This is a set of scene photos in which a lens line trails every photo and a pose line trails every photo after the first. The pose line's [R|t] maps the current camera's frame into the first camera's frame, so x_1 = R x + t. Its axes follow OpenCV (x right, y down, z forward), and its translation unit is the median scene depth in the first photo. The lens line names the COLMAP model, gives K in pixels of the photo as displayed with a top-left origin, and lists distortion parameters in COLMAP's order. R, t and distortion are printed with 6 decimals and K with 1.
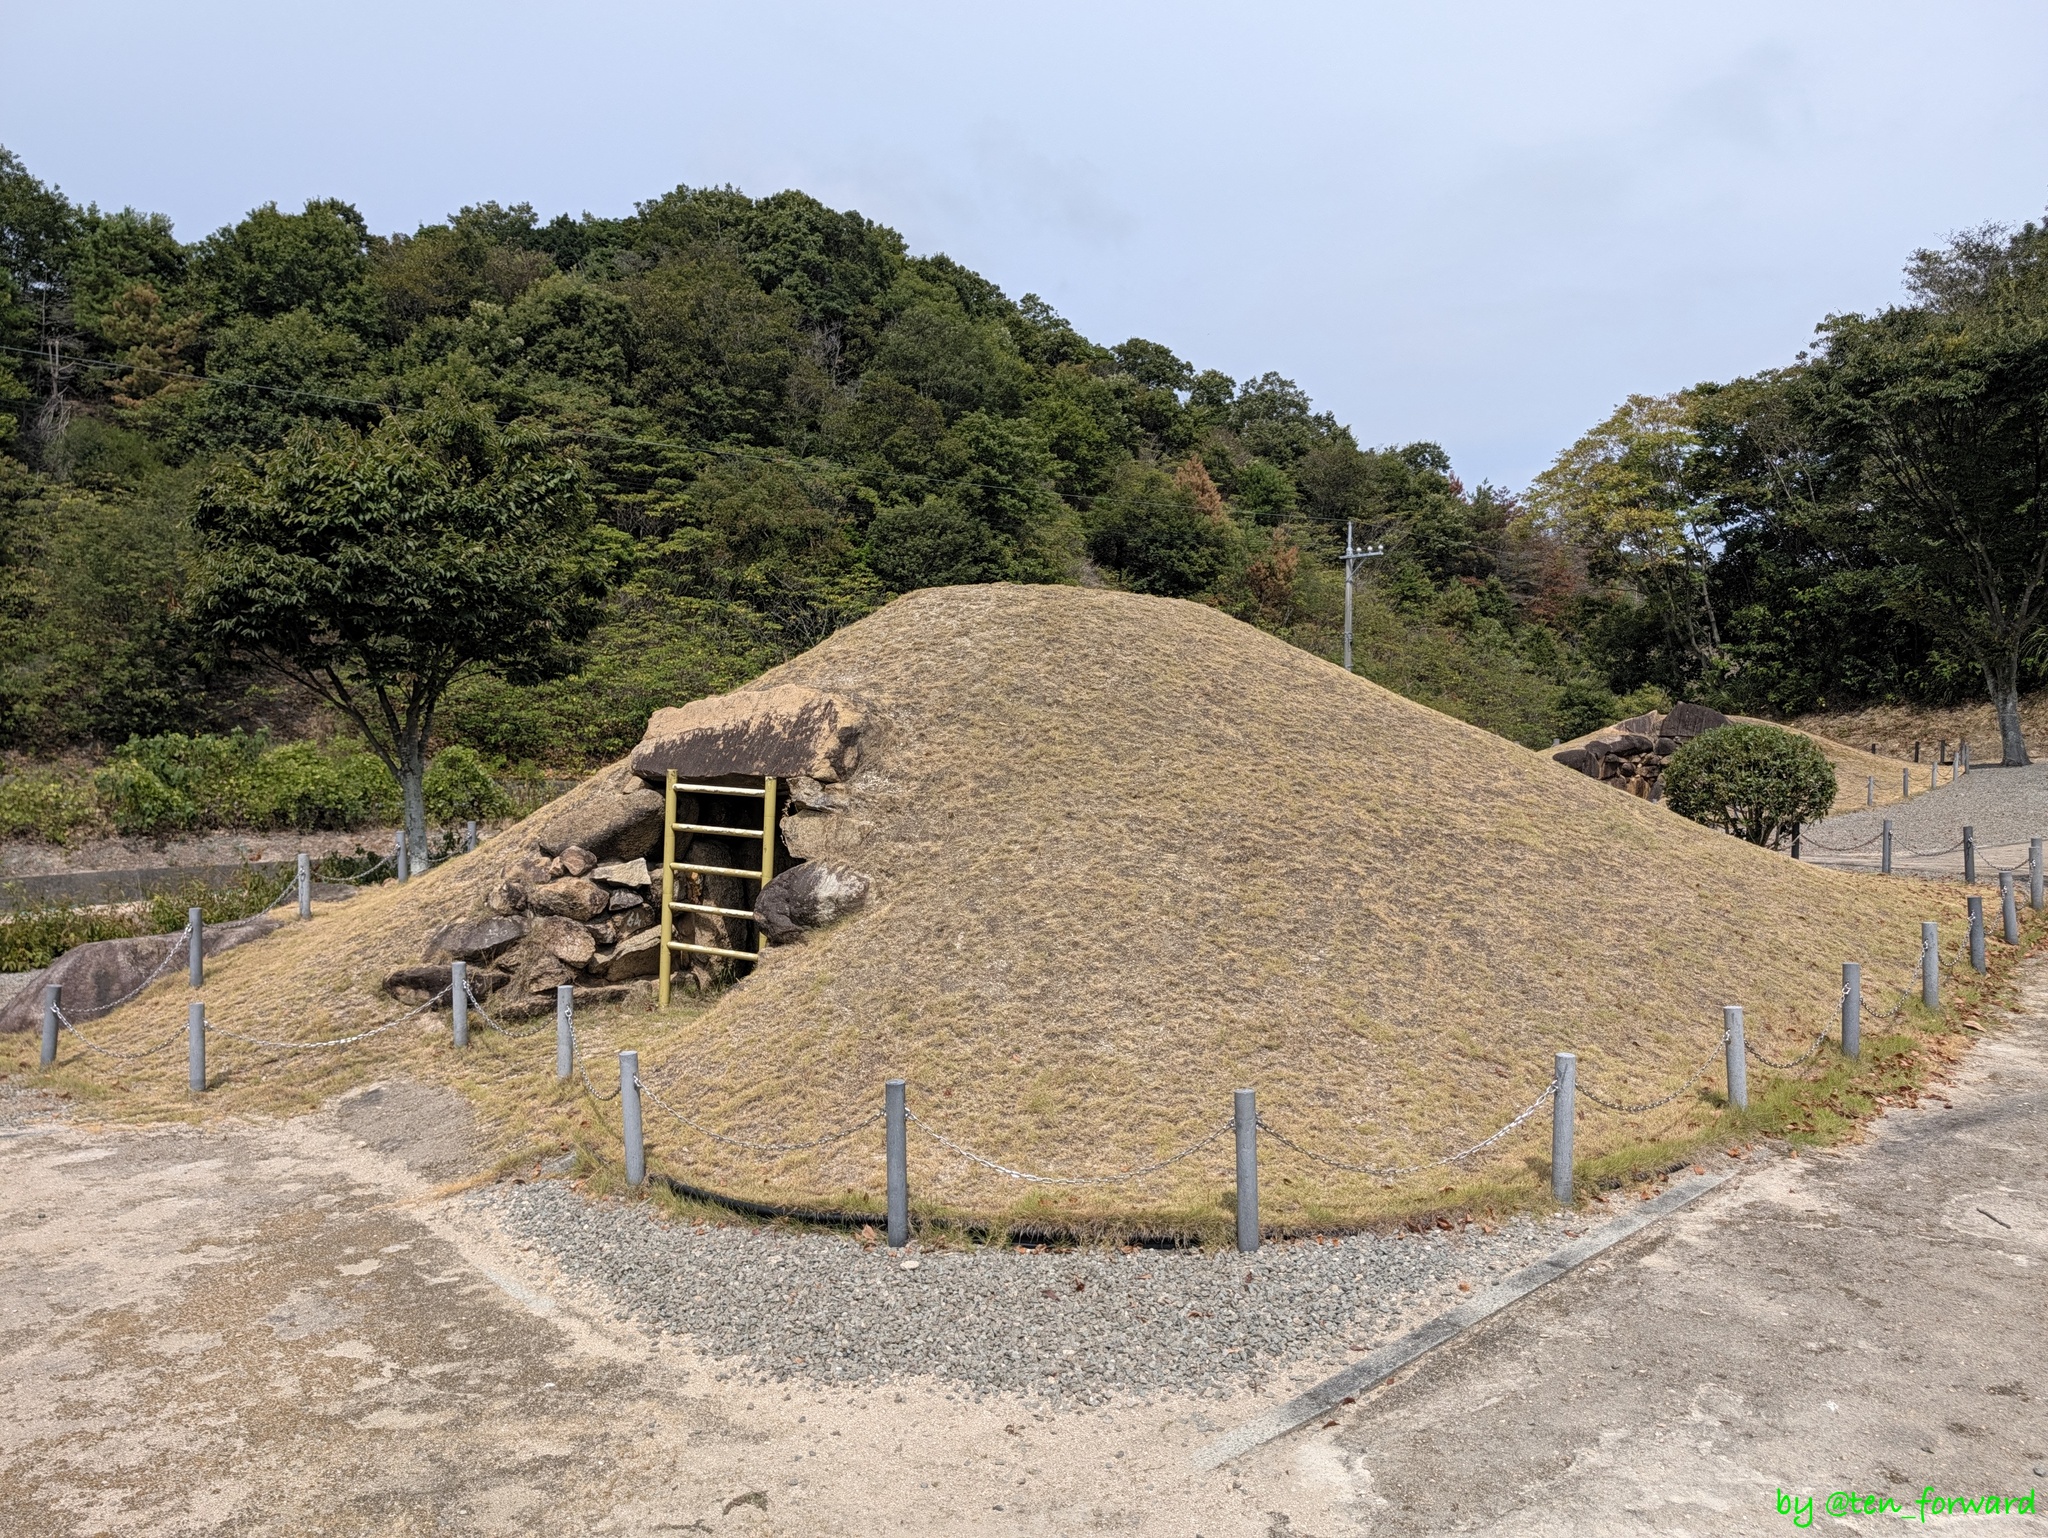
lens RADIAL K [[1474.7, 0, 1016.6], [0, 1474.7, 819.4], [0, 0, 1]] dist [0.026719, -0.027771]
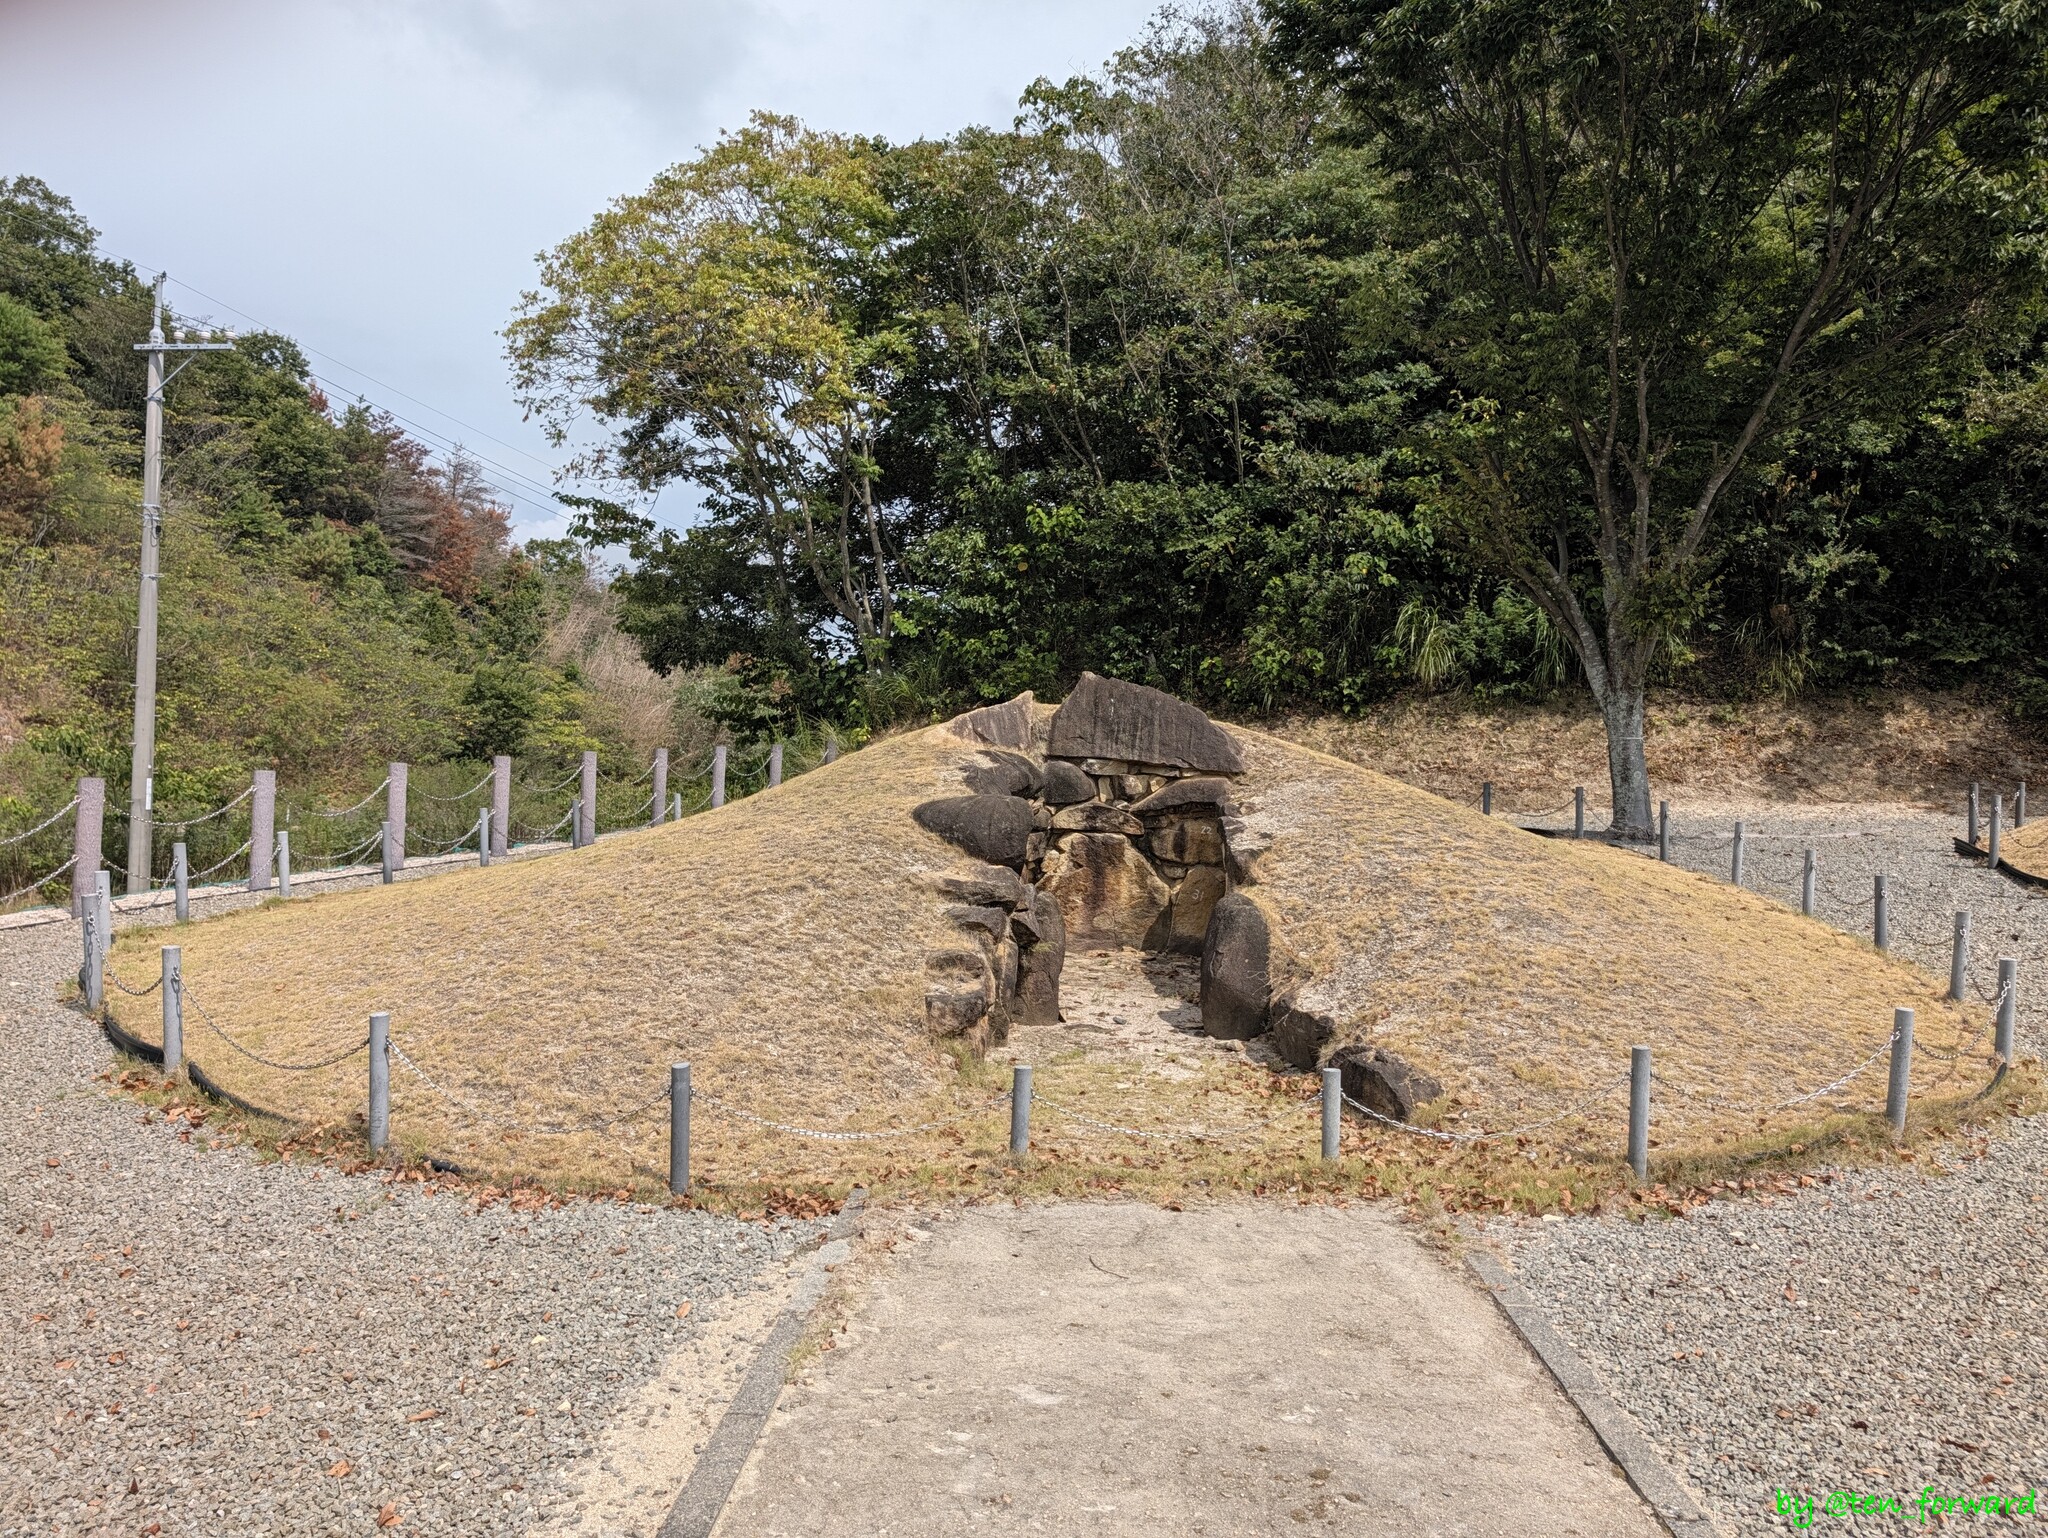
lens RADIAL K [[1474.7, 0, 1012.9], [0, 1474.7, 766.2], [0, 0, 1]] dist [0.026719, -0.027771]
pose [[0.732424, 0.025859, 0.680358, 0.077799], [-0.000478, 0.999298, -0.037467, -0.018884], [-0.680849, 0.027116, 0.731922, 0.344704]]
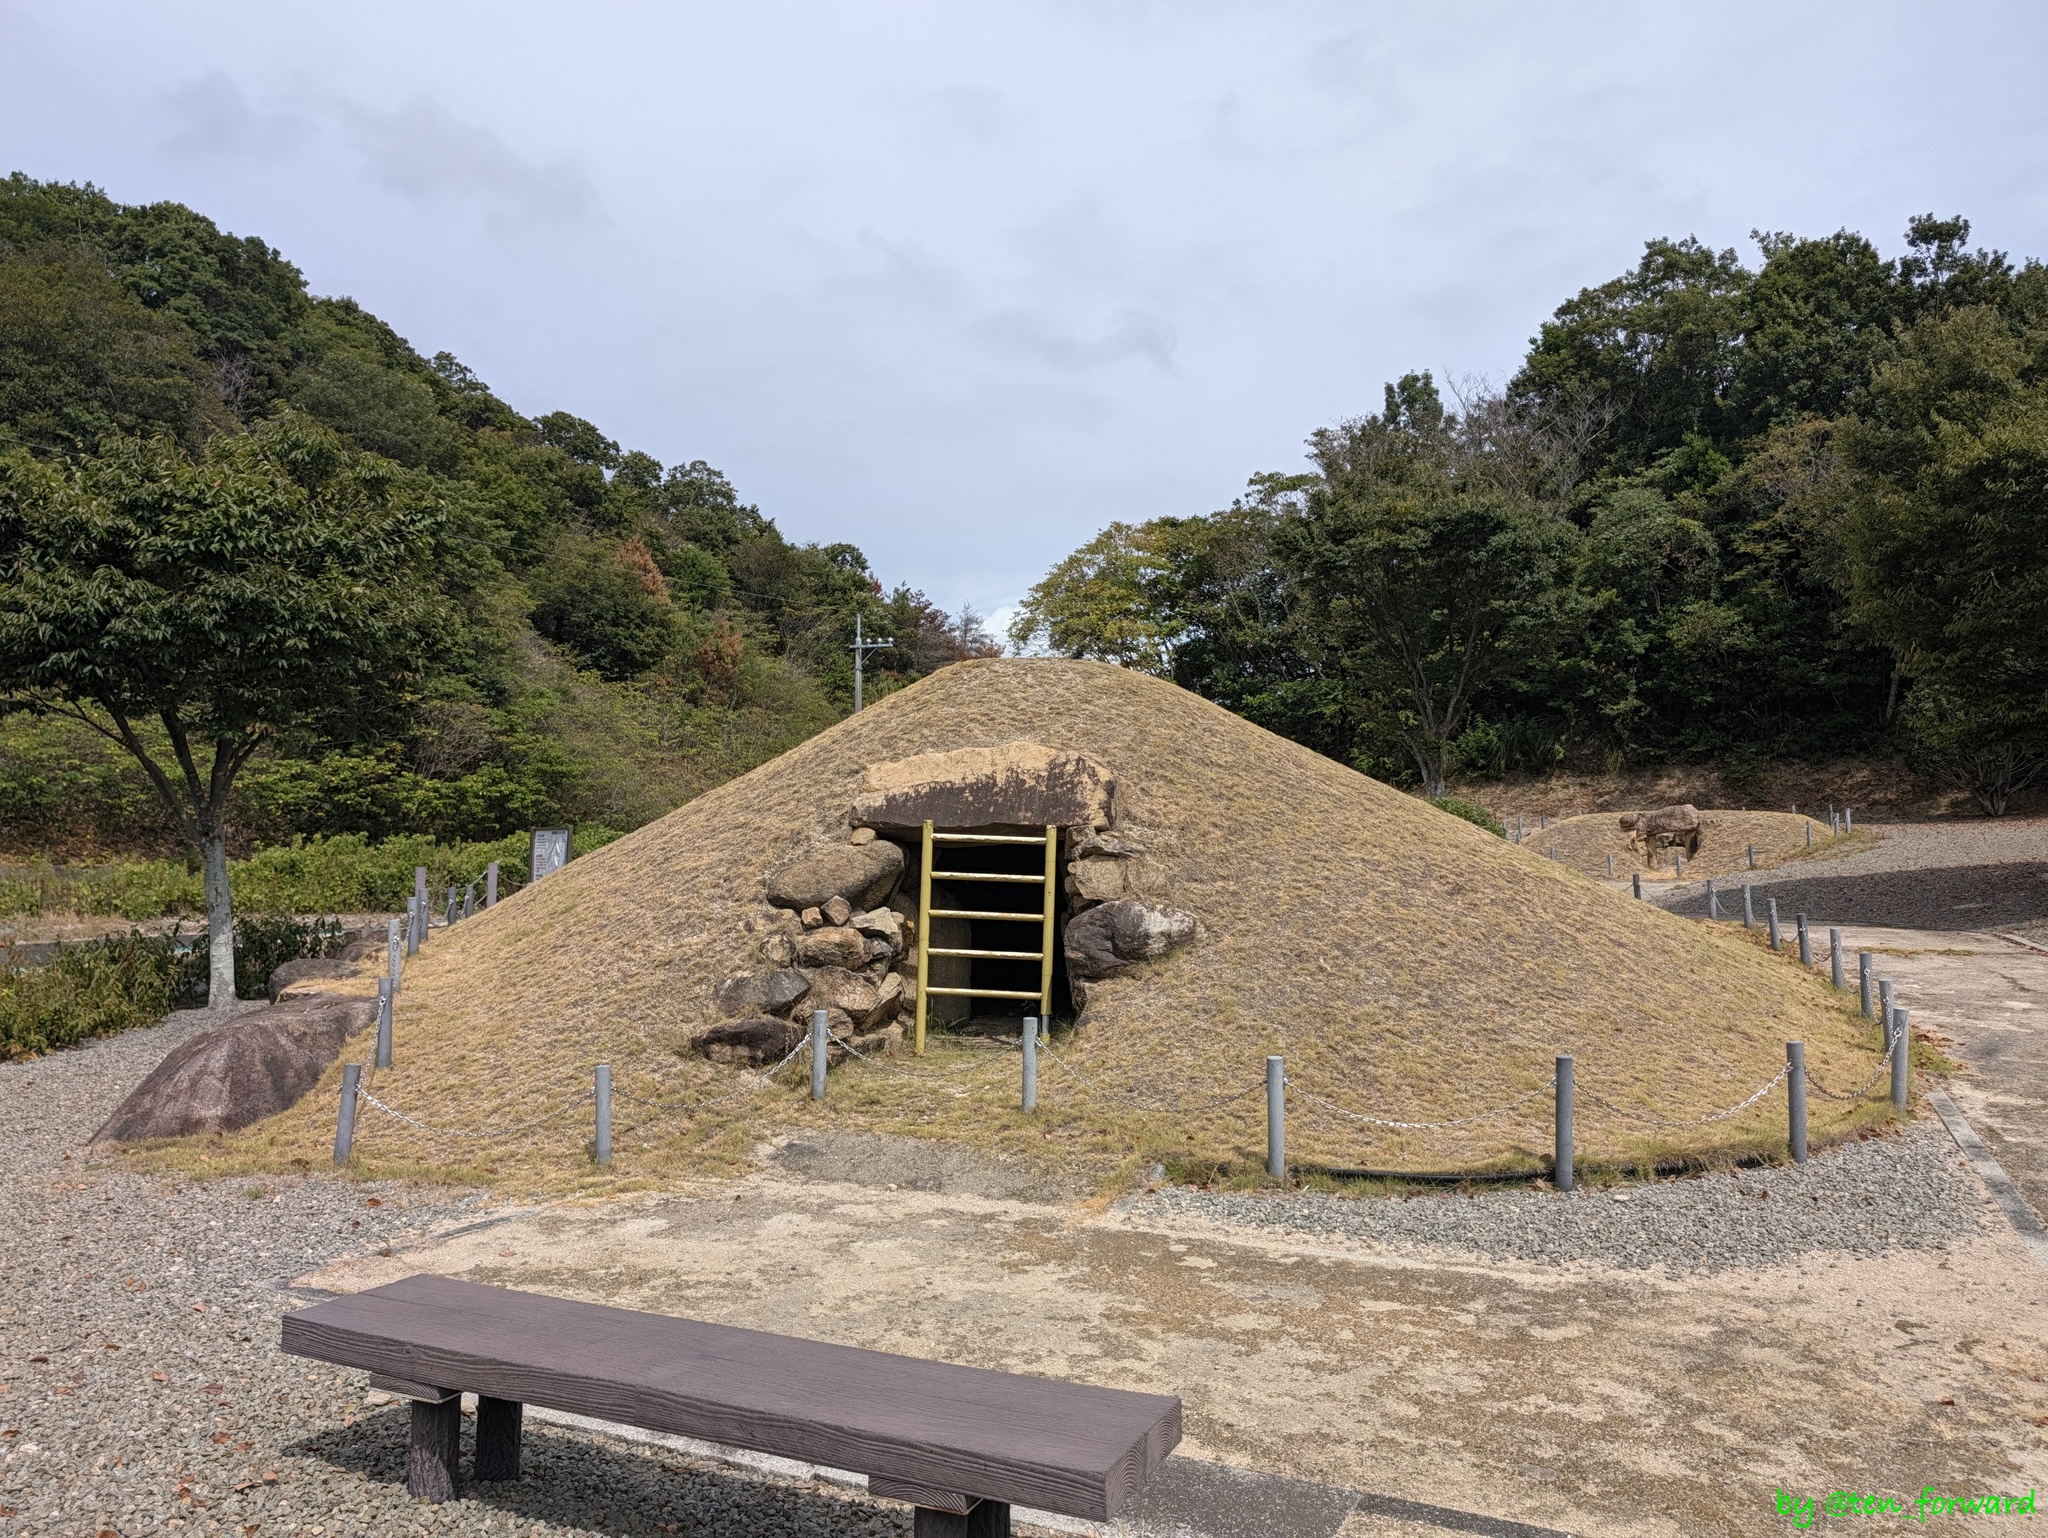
lens RADIAL K [[1474.7, 0, 1045.4], [0, 1474.7, 775.0], [0, 0, 1]] dist [0.026719, -0.027771]
pose [[0.901841, 0.016413, 0.431756, -0.078586], [0.021483, 0.996339, -0.082748, 0.002861], [-0.431533, 0.083901, 0.898187, 0.004214]]
